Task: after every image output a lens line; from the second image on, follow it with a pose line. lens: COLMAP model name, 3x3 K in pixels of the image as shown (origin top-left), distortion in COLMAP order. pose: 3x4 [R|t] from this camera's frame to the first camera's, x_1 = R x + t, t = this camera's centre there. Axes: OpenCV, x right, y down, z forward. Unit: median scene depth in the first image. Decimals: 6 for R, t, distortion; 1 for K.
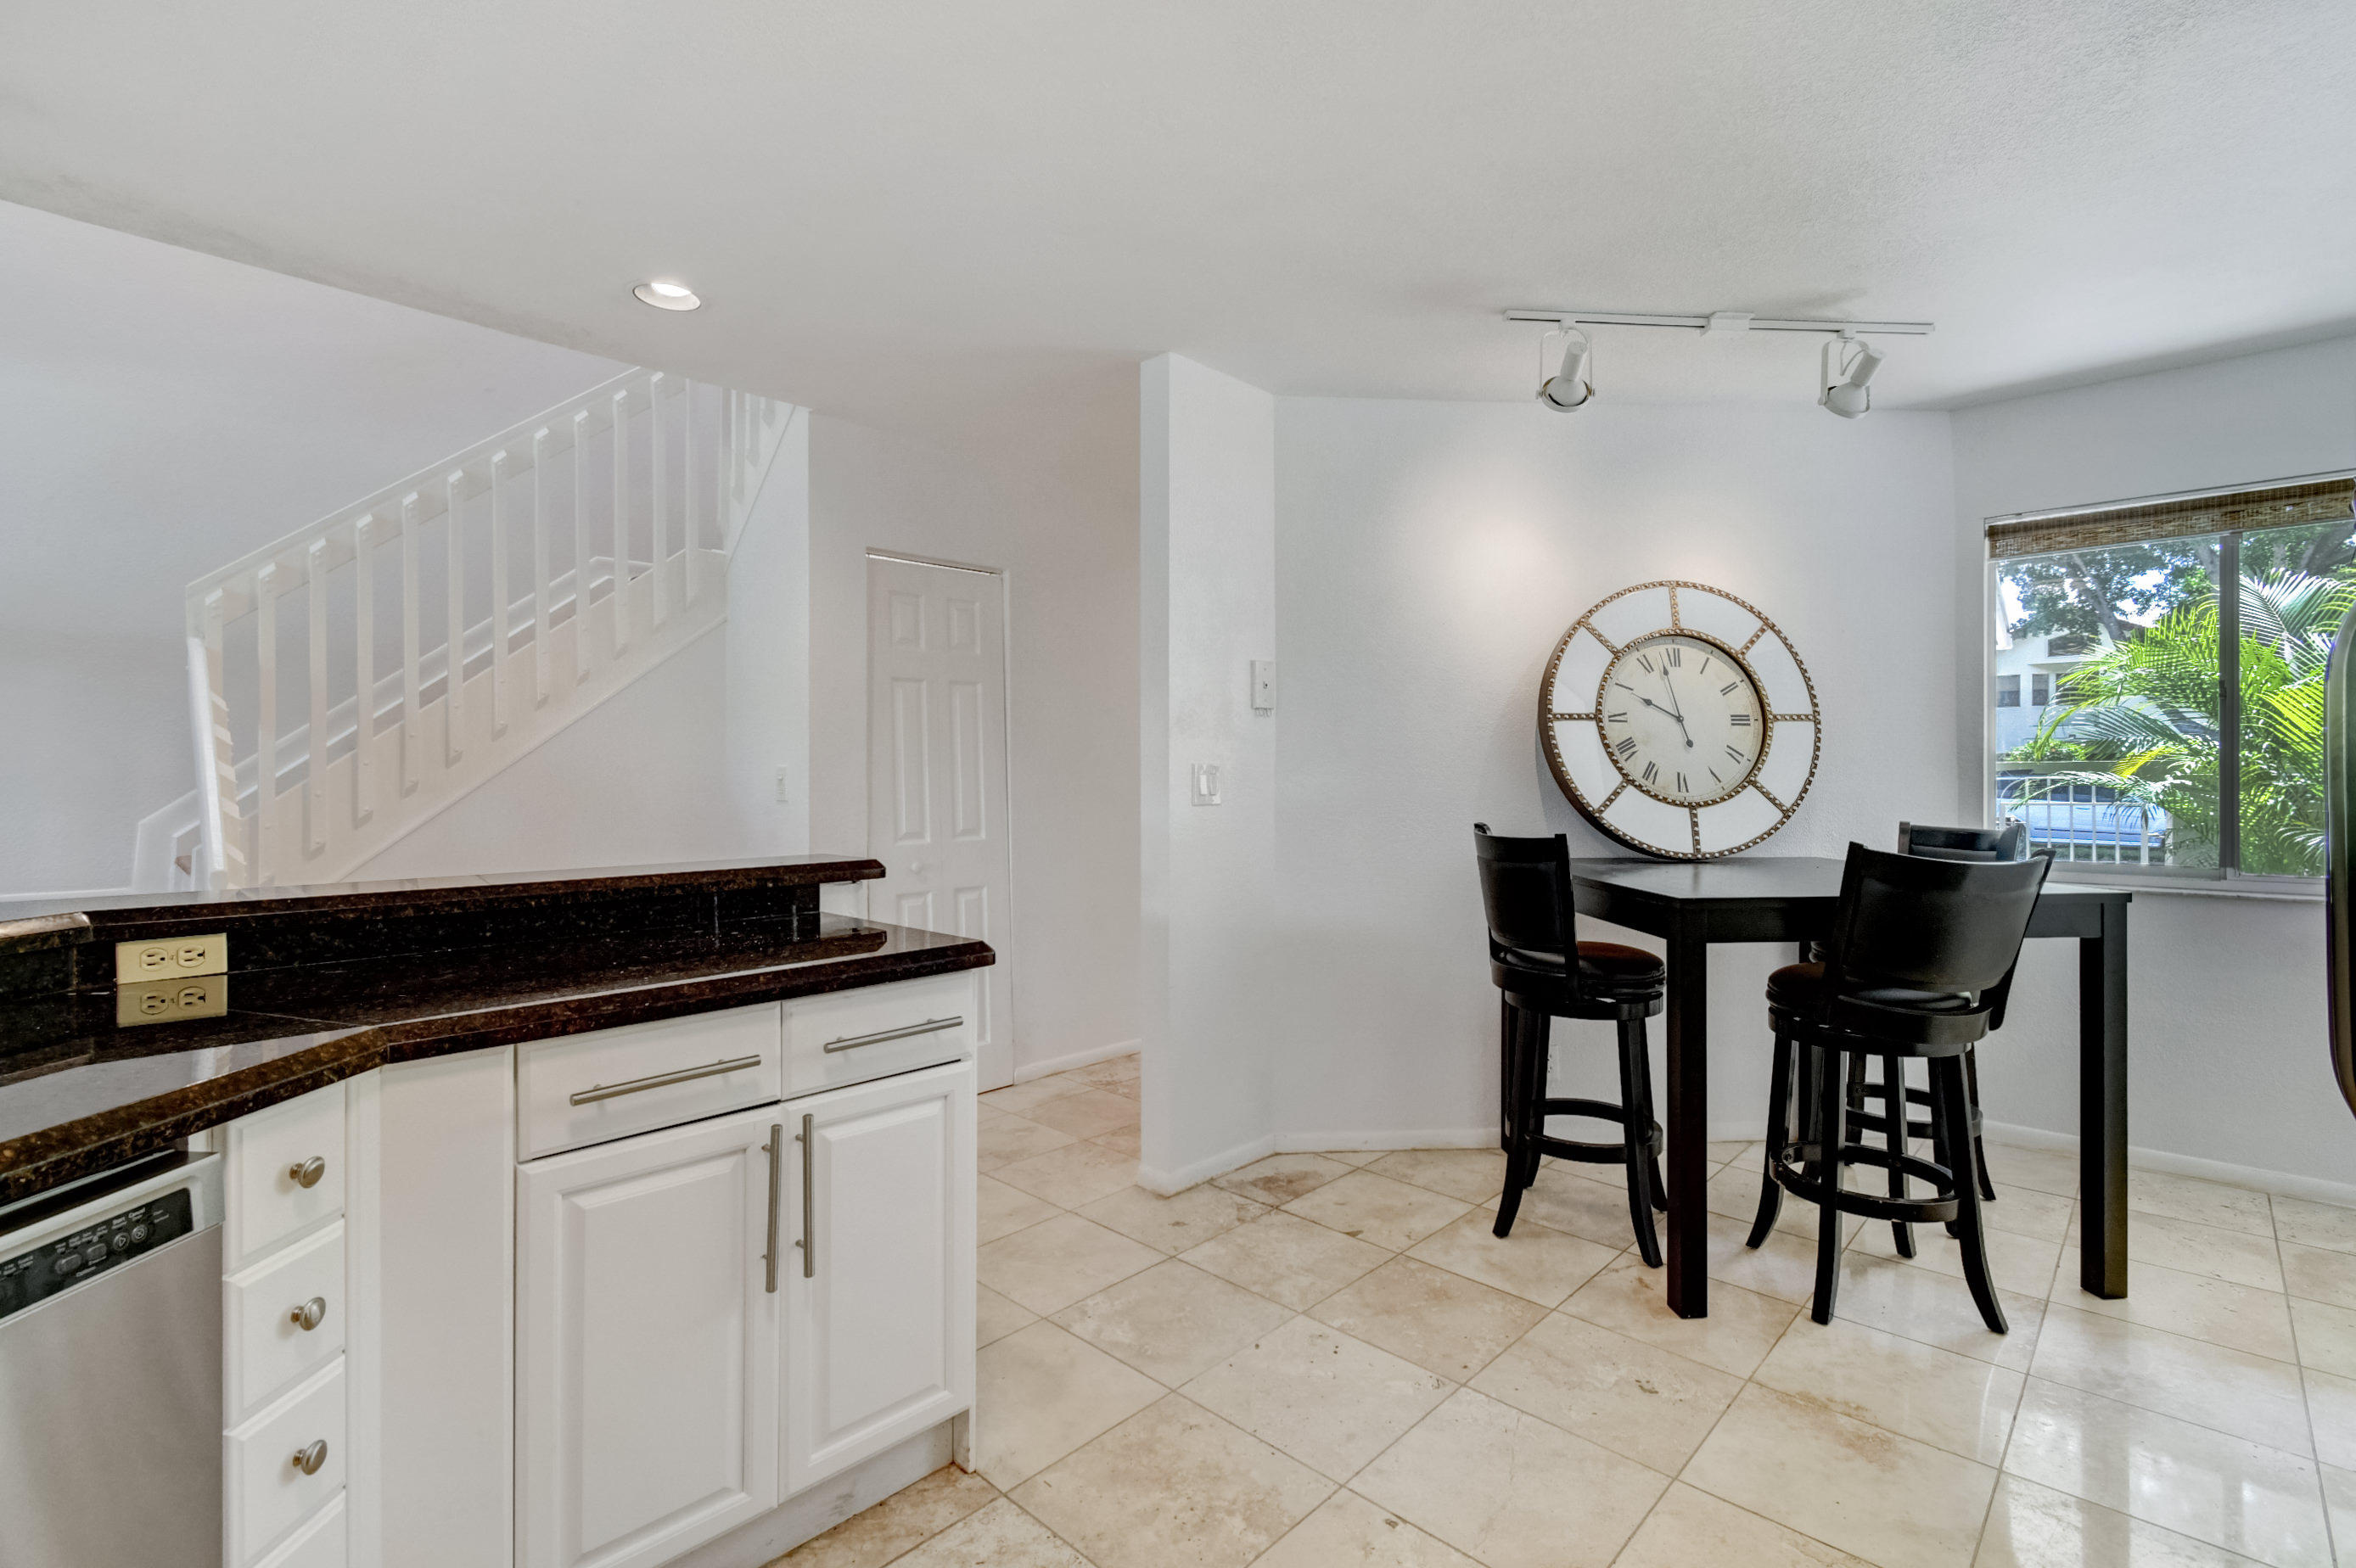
lens RADIAL K [[1037.3, 0, 1214.2], [0, 1037.3, 783.2], [0, 0, 1]] dist [0.003720, -0.000378]
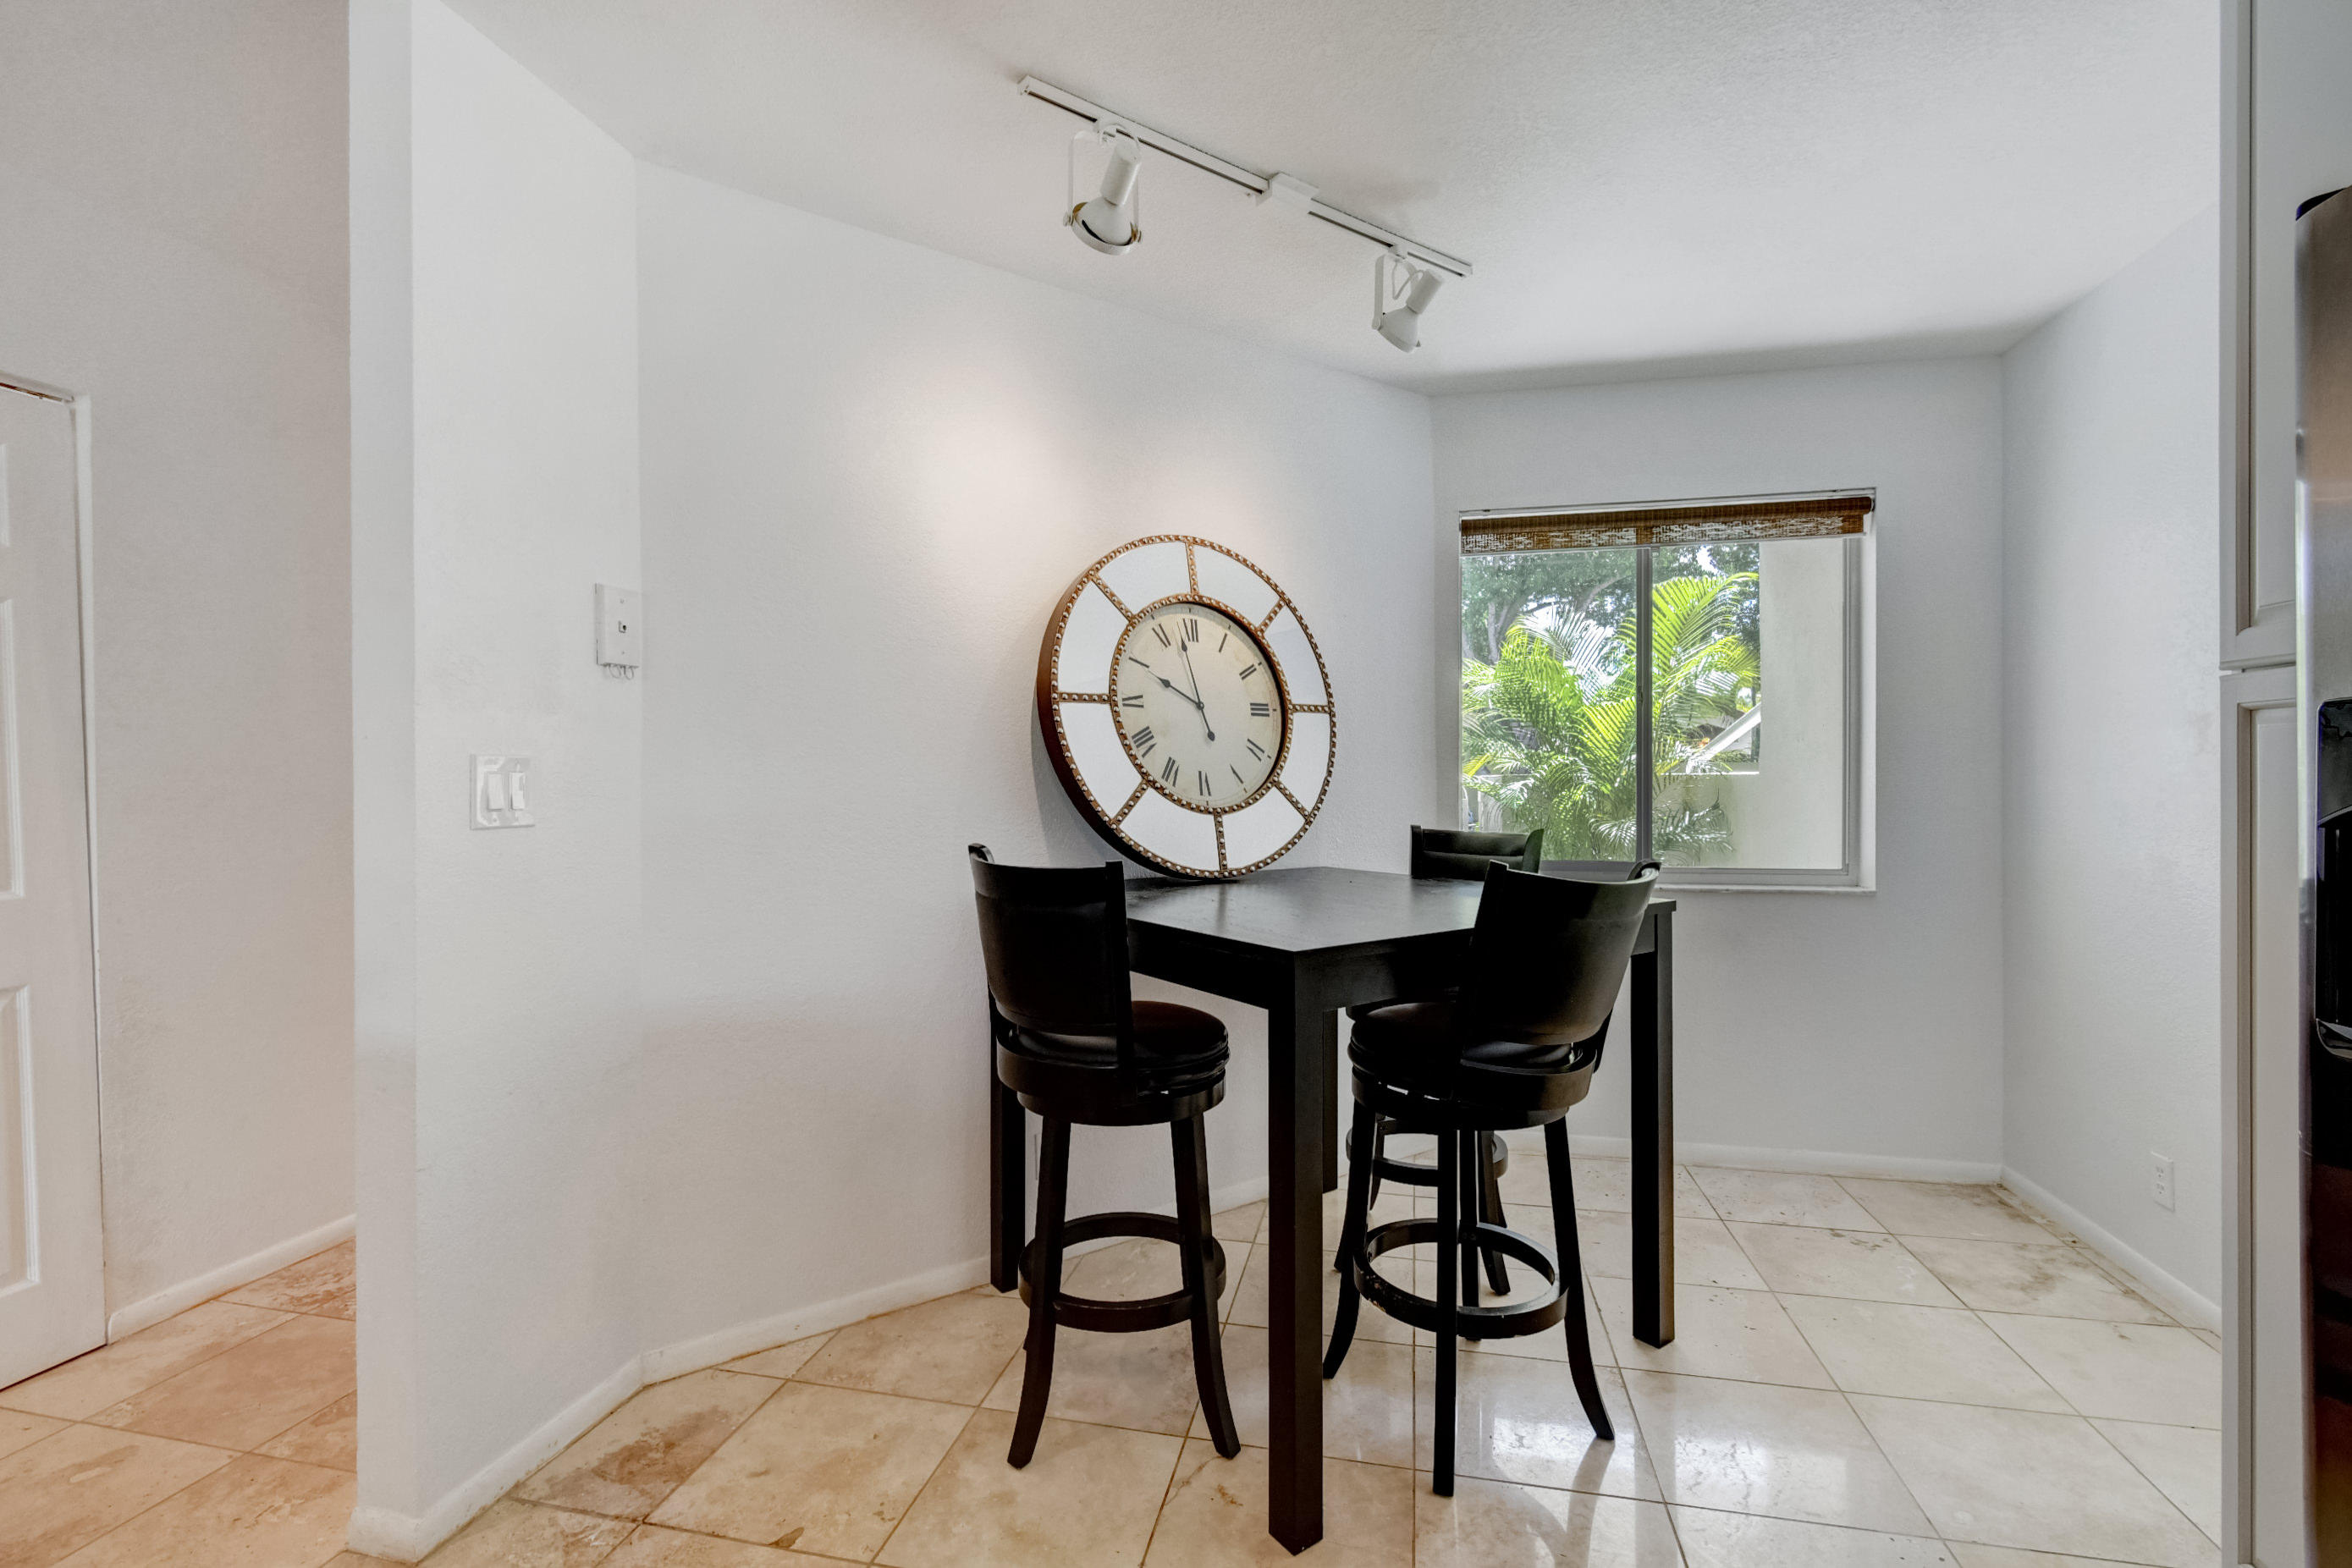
lens RADIAL K [[1032.7, 0, 1177.8], [0, 1032.7, 780.3], [0, 0, 1]] dist [-0.000391, -0.000709]
pose [[0.864308, -0.002279, 0.502958, 0.025868], [0.004146, 0.999988, -0.002593, -0.001212], [-0.502946, 0.004326, 0.864307, 0.312661]]
